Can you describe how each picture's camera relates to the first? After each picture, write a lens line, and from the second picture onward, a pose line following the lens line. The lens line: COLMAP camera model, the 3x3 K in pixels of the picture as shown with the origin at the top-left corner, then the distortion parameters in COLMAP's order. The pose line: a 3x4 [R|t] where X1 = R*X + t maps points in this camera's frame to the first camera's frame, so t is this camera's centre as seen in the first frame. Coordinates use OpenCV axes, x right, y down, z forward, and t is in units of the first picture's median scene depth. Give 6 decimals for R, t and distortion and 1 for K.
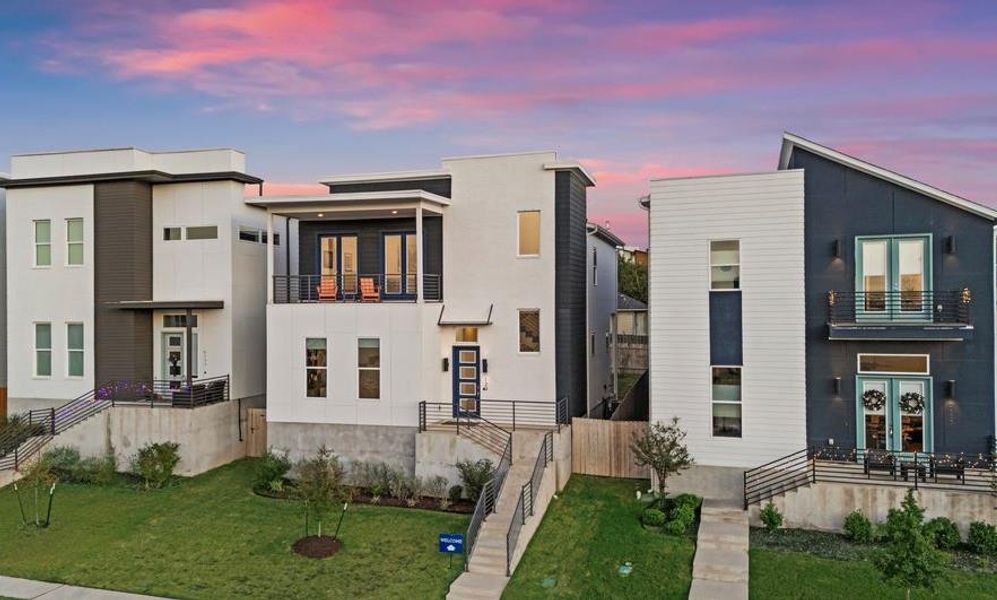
lens RADIAL K [[470.1, 0, 498.5], [0, 470.1, 300.0], [0, 0, 1]] dist [0.013940, 0.000236]
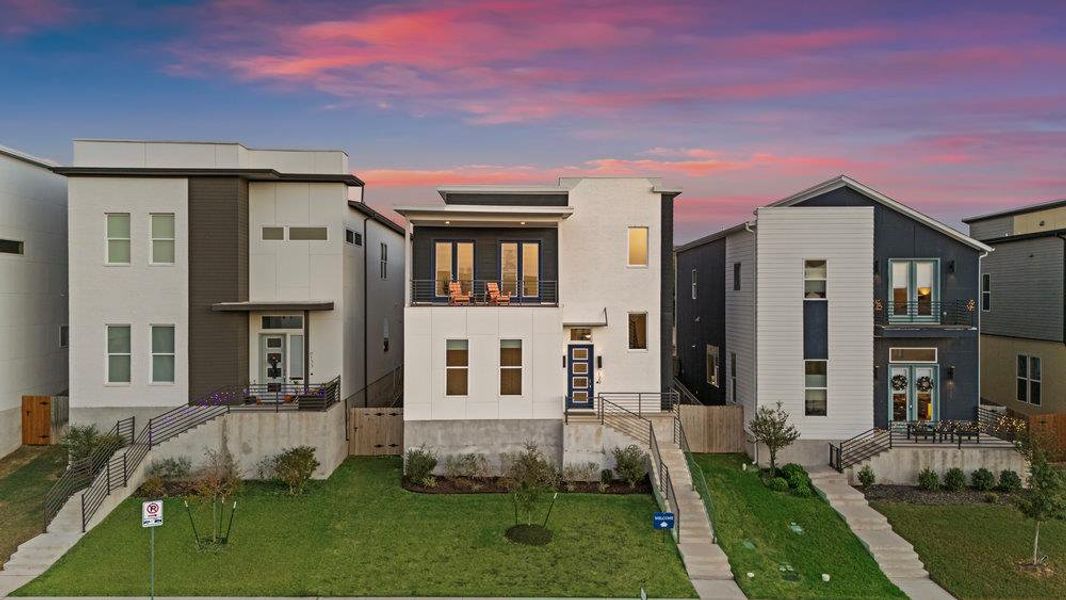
lens RADIAL K [[428.0, 0, 532.7], [0, 428.0, 295.9], [0, 0, 1]] dist [0.016150, -0.000160]
pose [[0.979603, 0.008651, 0.200758, -0.405070], [-0.009652, 0.999945, 0.004004, -0.022873], [-0.200712, -0.005860, 0.979633, 0.021434]]
